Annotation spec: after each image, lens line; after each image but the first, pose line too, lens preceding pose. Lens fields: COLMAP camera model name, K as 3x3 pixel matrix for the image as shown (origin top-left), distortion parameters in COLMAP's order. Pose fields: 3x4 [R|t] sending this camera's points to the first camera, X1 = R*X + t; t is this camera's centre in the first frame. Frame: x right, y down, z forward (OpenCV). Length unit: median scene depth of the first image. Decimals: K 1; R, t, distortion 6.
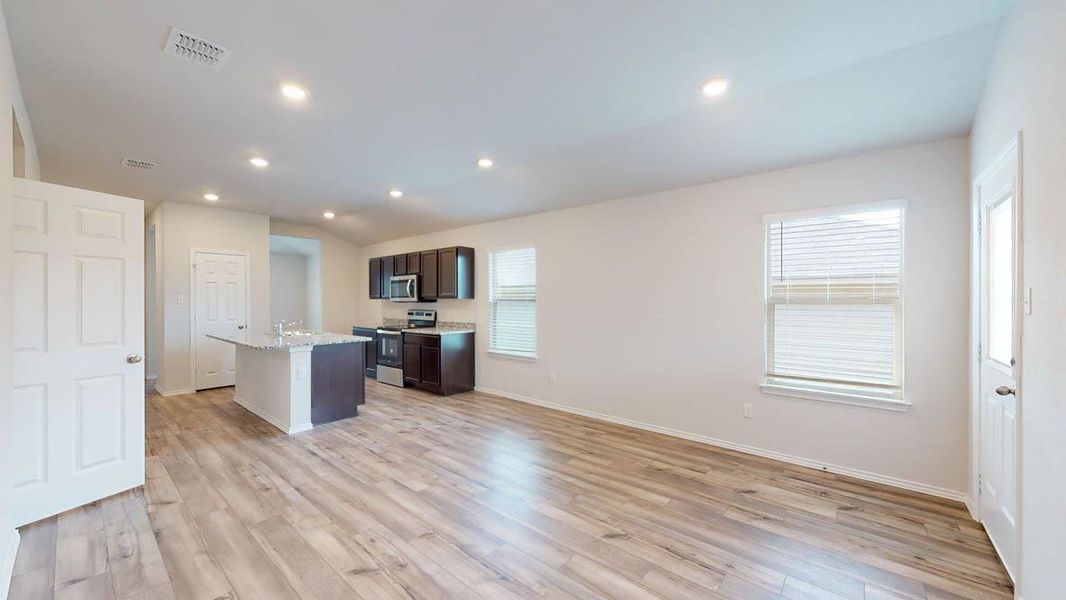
lens RADIAL K [[392.3, 0, 533.0], [0, 392.3, 300.0], [0, 0, 1]] dist [-0.000011, -0.000017]
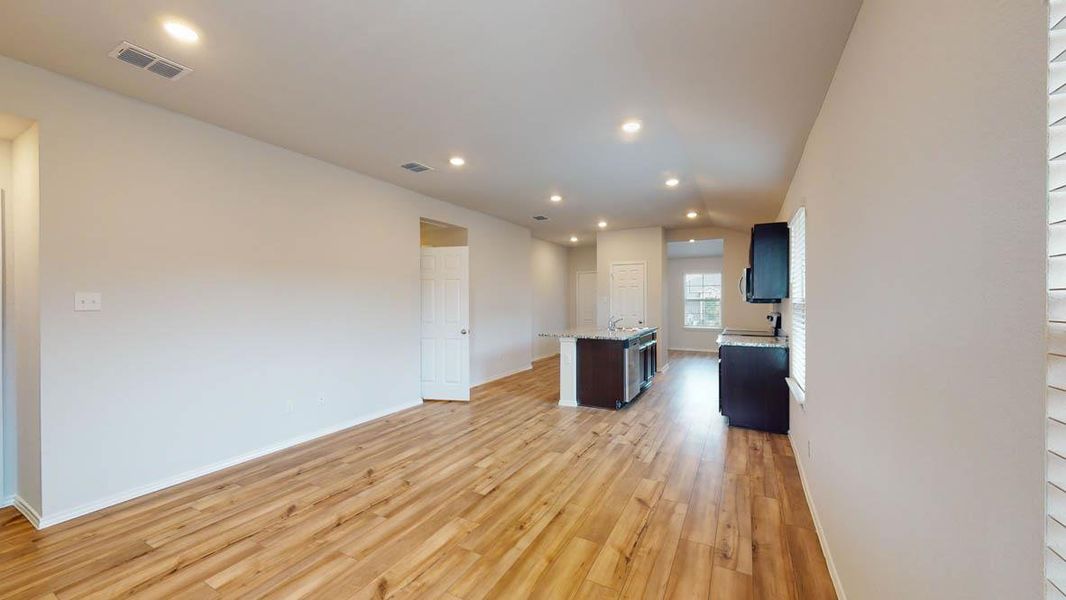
lens RADIAL K [[392.3, 0, 533.0], [0, 392.3, 300.0], [0, 0, 1]] dist [-0.000011, -0.000017]
pose [[0.206535, -0.000574, -0.978439, 0.614432], [0.002893, 0.999996, 0.000024, -0.000621], [0.978435, -0.002836, 0.206536, 0.651200]]
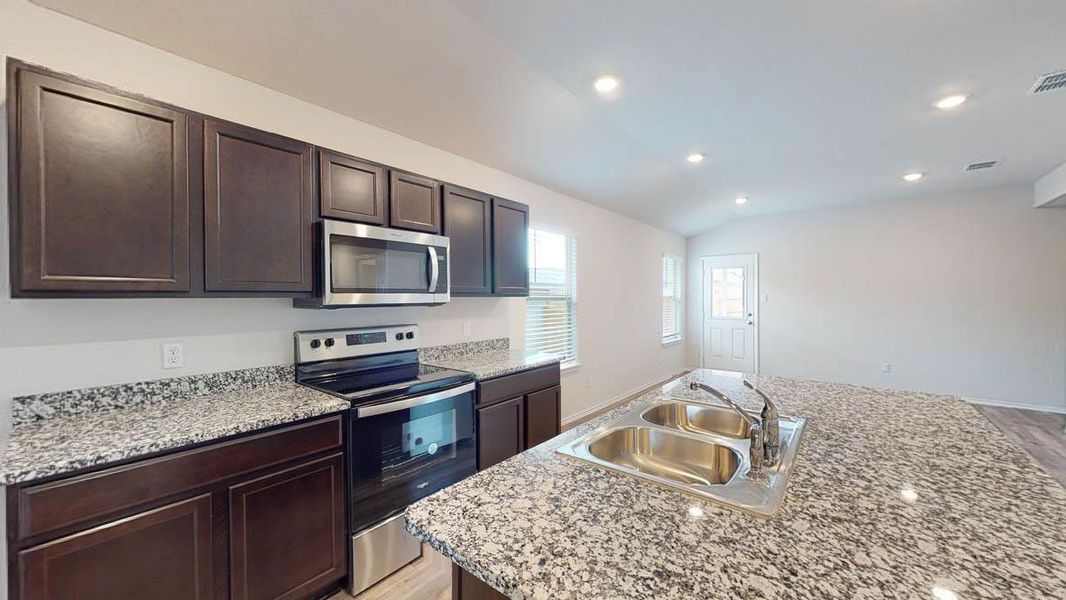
lens RADIAL K [[392.3, 0, 533.0], [0, 392.3, 300.0], [0, 0, 1]] dist [-0.000011, -0.000017]
pose [[-0.024969, -0.007427, 0.999661, -1.099632], [0.001471, 0.999971, 0.007466, -0.003986], [-0.999687, 0.001657, -0.024957, 1.441991]]
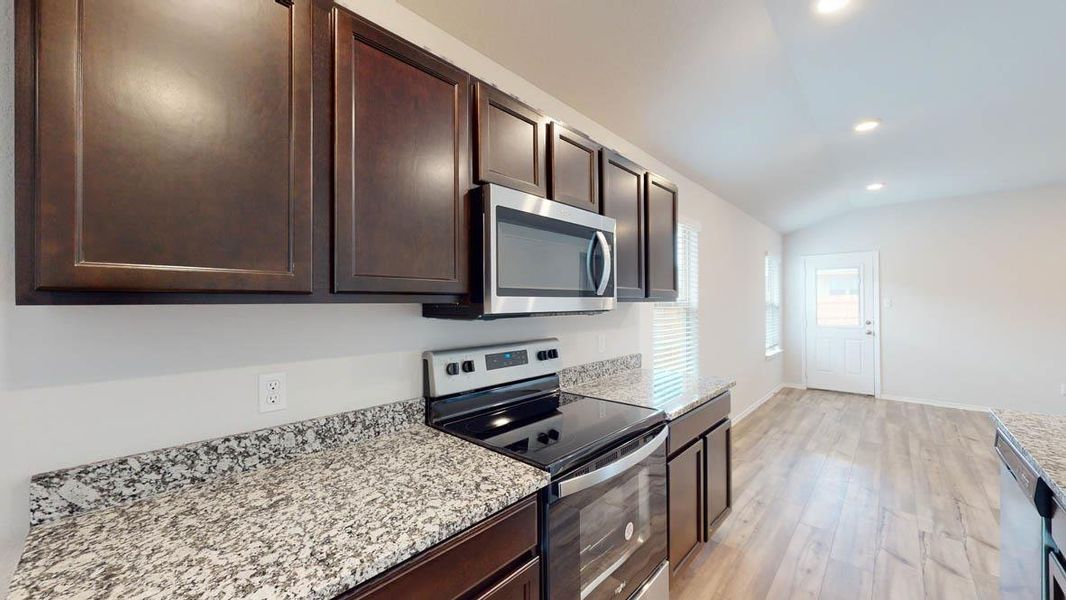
lens RADIAL K [[392.3, 0, 533.0], [0, 392.3, 300.0], [0, 0, 1]] dist [-0.000011, -0.000017]
pose [[0.041191, 0.006954, 0.999127, -0.924501], [0.002775, 0.999971, -0.007074, -0.003517], [-0.999147, 0.003064, 0.041171, 1.637534]]
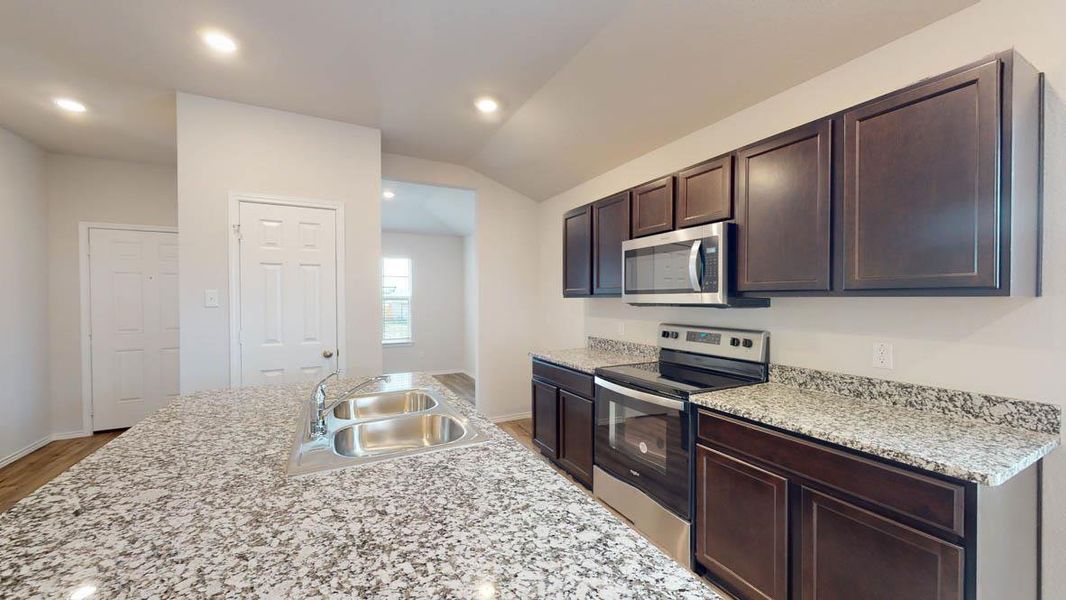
lens RADIAL K [[392.3, 0, 533.0], [0, 392.3, 300.0], [0, 0, 1]] dist [-0.000011, -0.000017]
pose [[0.925832, 0.002391, -0.377928, -0.500746], [-0.000005, 0.999980, 0.006313, -0.003809], [0.377936, -0.005843, 0.925813, 1.006139]]
